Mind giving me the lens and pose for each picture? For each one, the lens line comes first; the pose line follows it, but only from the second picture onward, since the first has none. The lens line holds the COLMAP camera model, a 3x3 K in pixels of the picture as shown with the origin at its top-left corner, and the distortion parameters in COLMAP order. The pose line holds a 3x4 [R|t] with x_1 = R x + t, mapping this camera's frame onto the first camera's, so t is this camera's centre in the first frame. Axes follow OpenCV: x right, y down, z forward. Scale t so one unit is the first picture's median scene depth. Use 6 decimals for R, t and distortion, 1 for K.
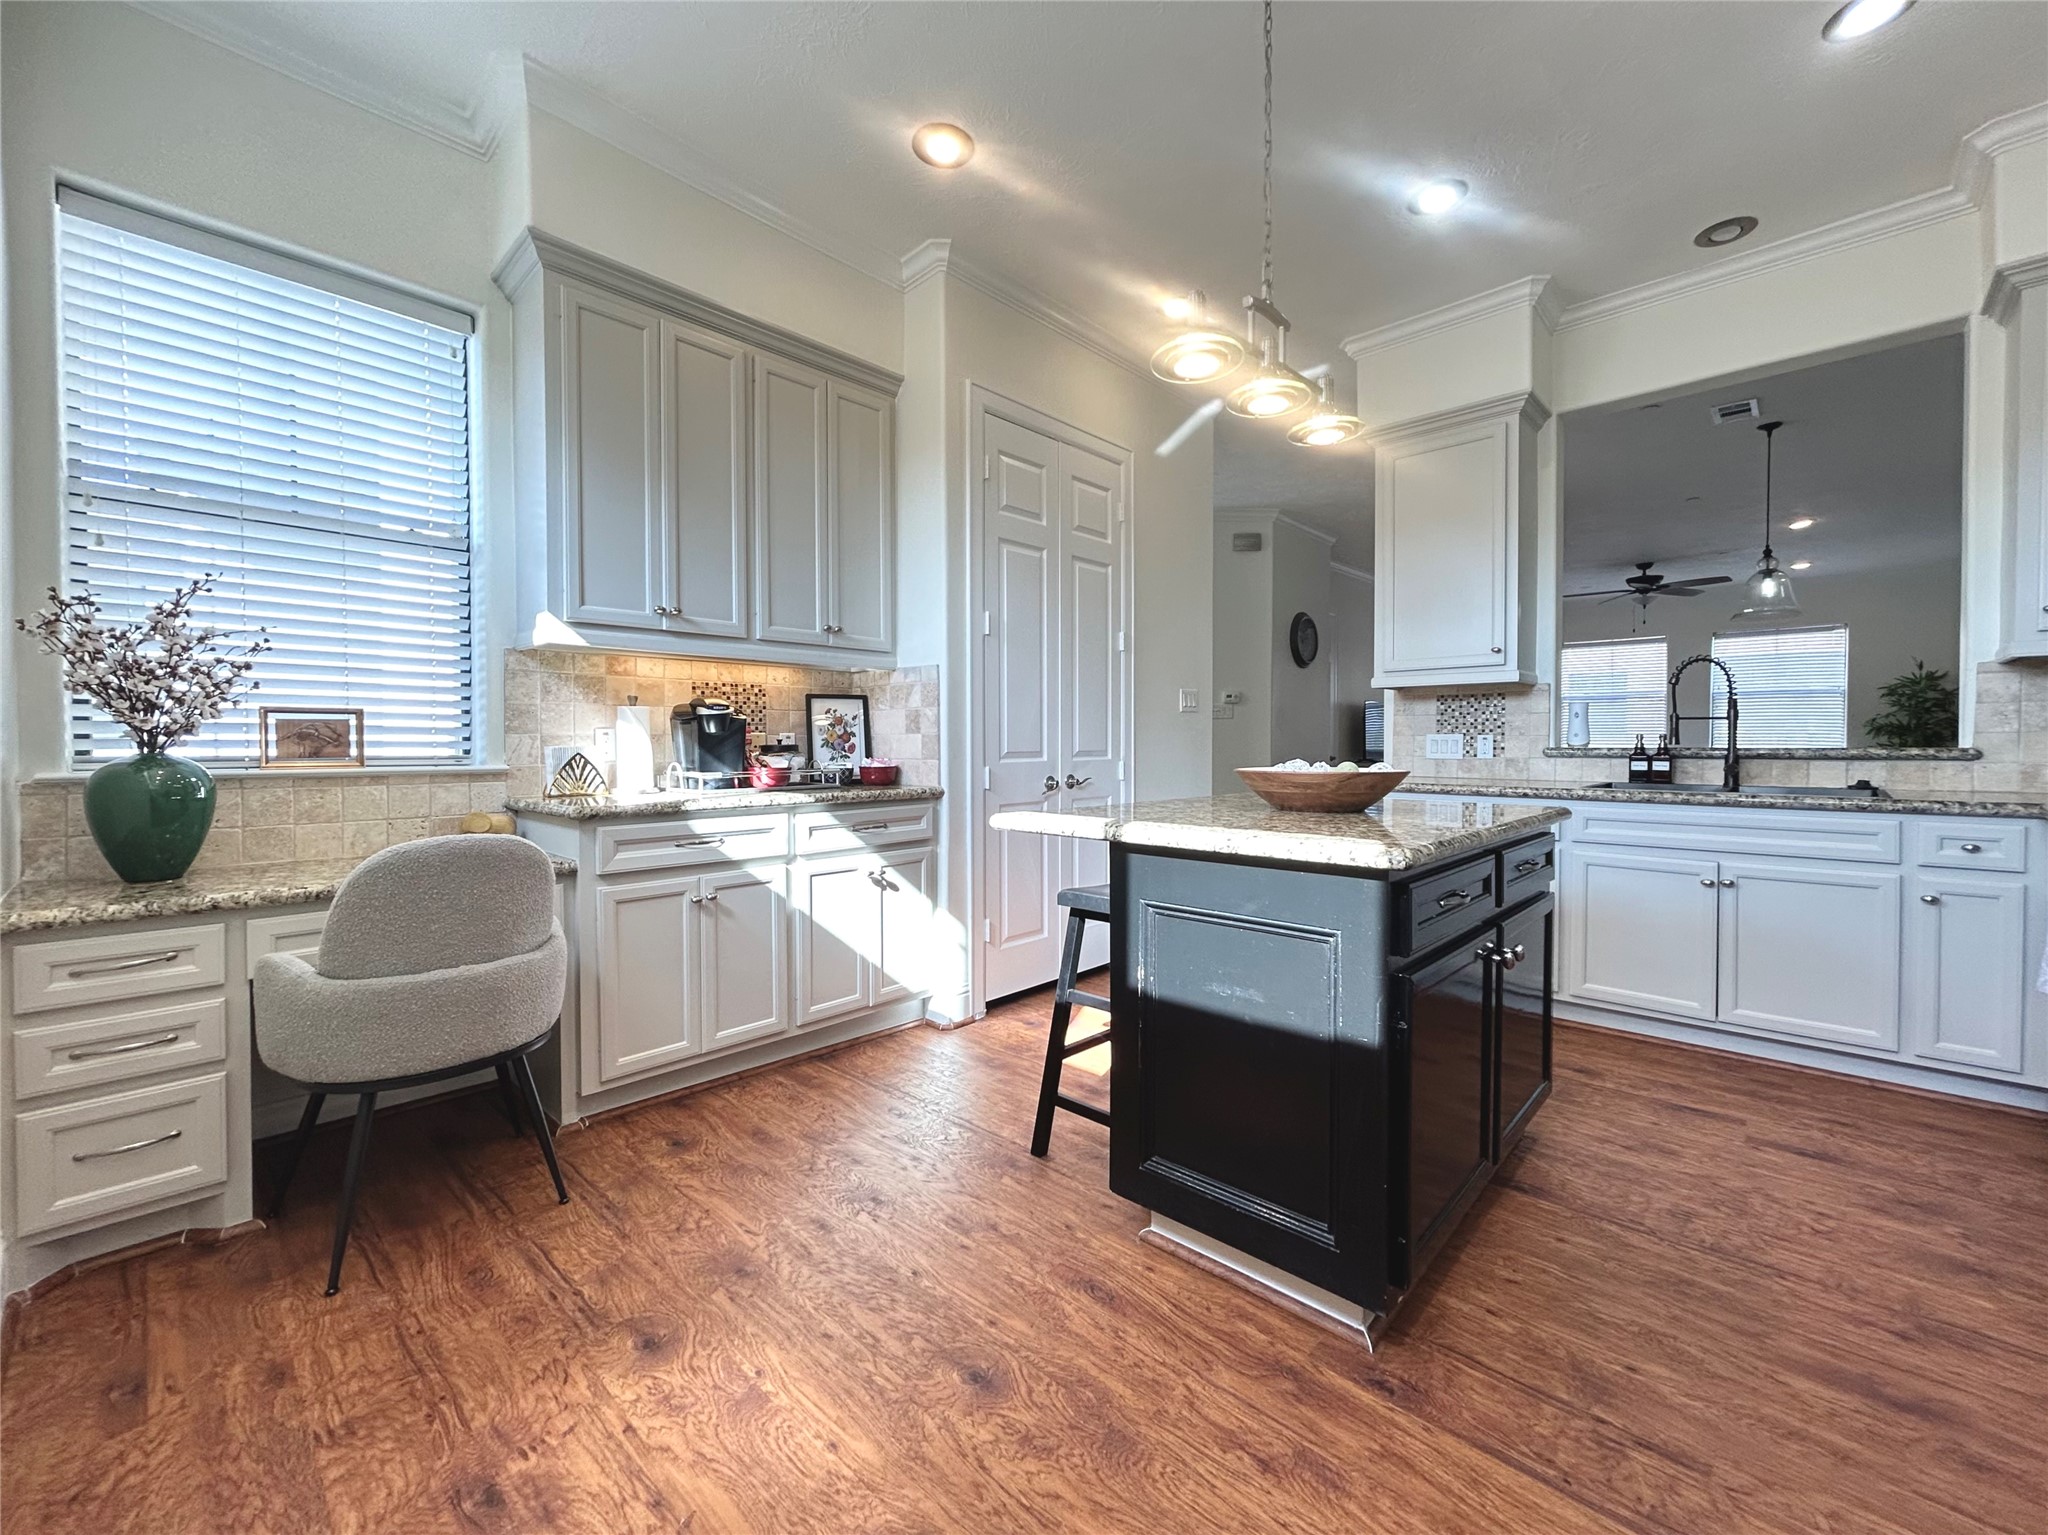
lens RADIAL K [[831.0, 0, 1020.6], [0, 831.0, 760.7], [0, 0, 1]] dist [0.001558, 0.000256]
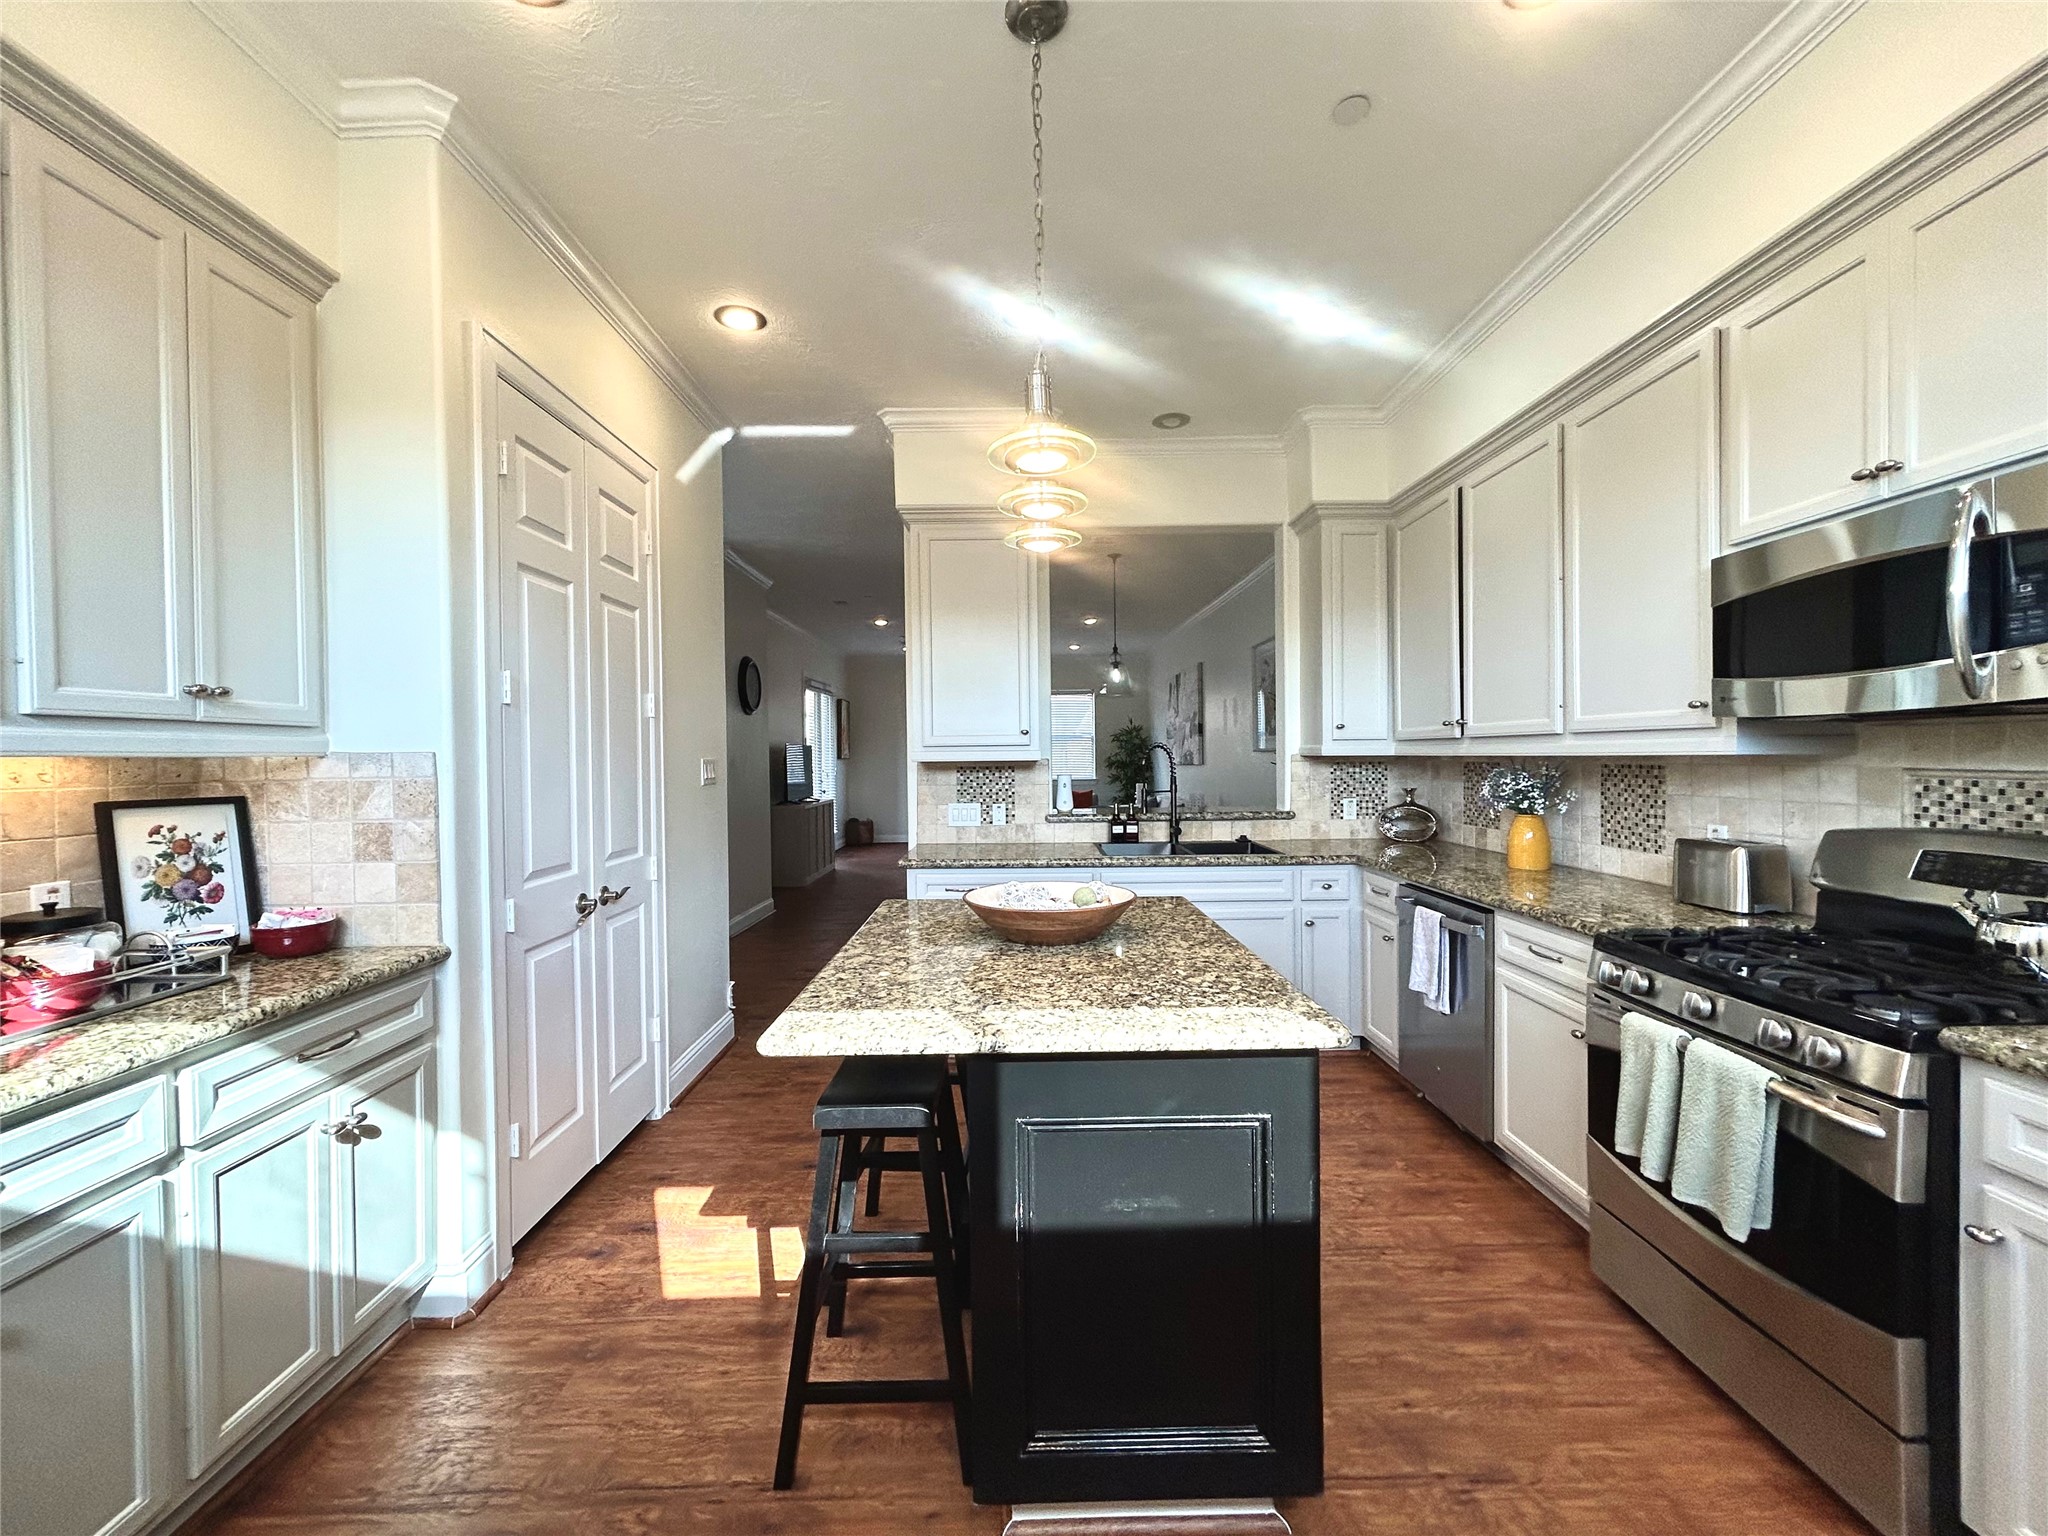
lens RADIAL K [[828.2, 0, 1024.0], [0, 828.2, 768.0], [0, 0, 1]] dist [0.002996, 0.000004]
pose [[0.715135, -0.017639, 0.698764, -0.213905], [0.027147, 0.999628, -0.002549, -0.087698], [-0.698459, 0.020792, 0.715348, 0.226603]]
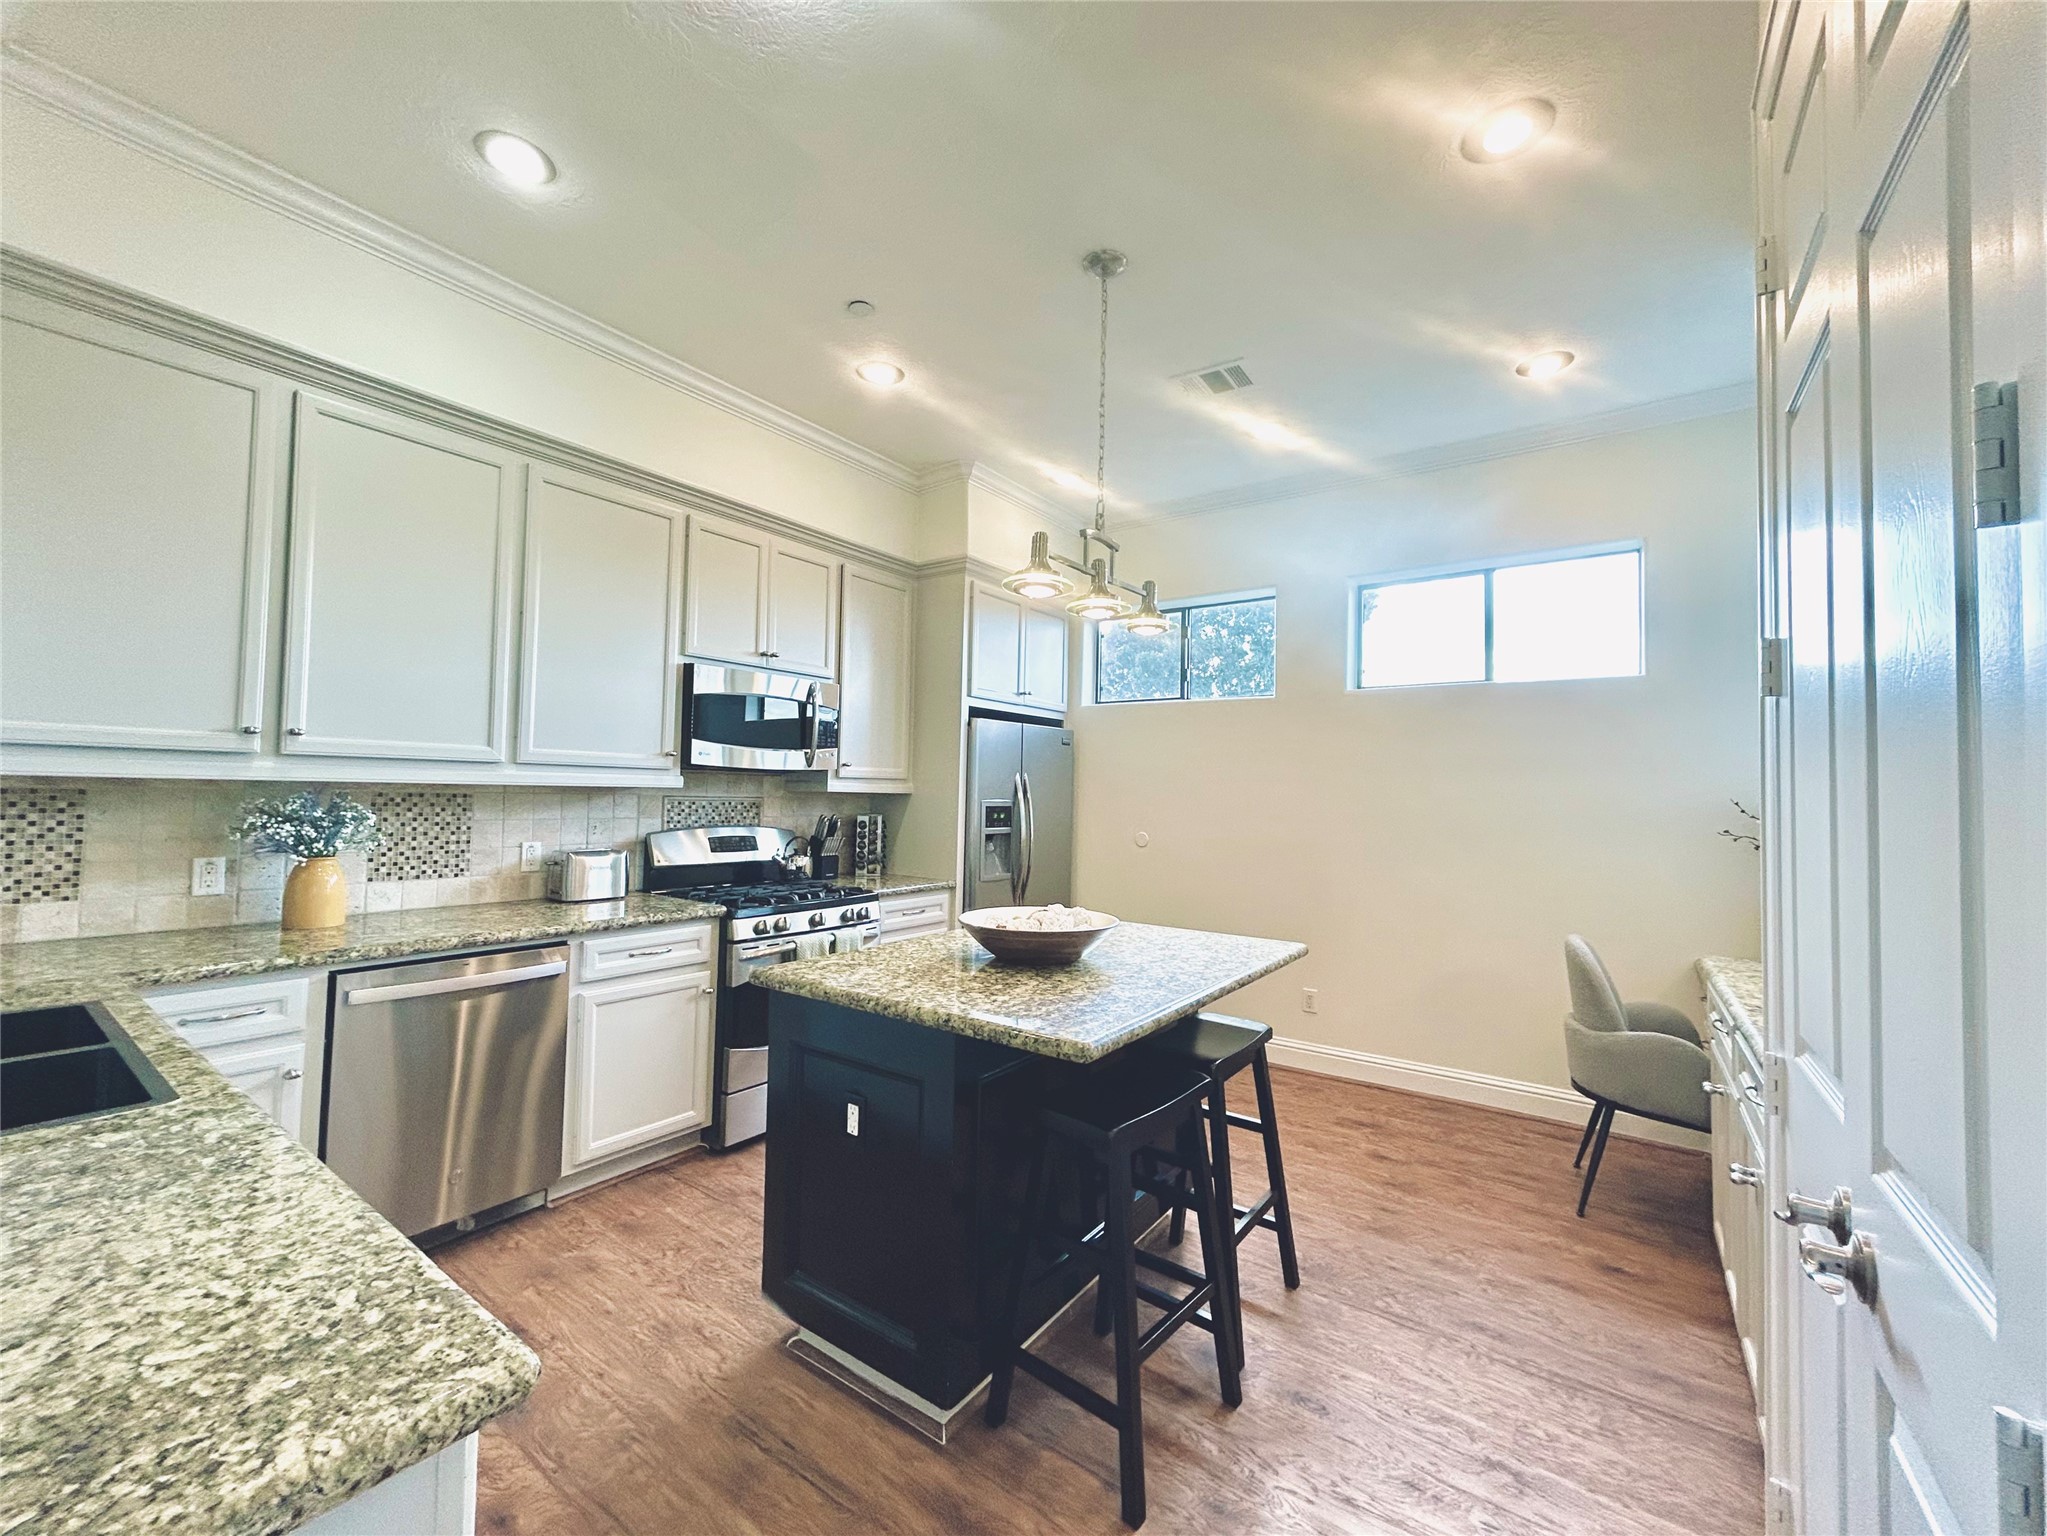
lens RADIAL K [[827.8, 0, 1023.5], [0, 827.8, 768.0], [0, 0, 1]] dist [0.002996, 0.000004]
pose [[-0.989319, -0.026361, -0.143363, 0.356517], [-0.025524, 0.999645, -0.007678, -0.111380], [0.143514, -0.003937, -0.989640, 1.344529]]
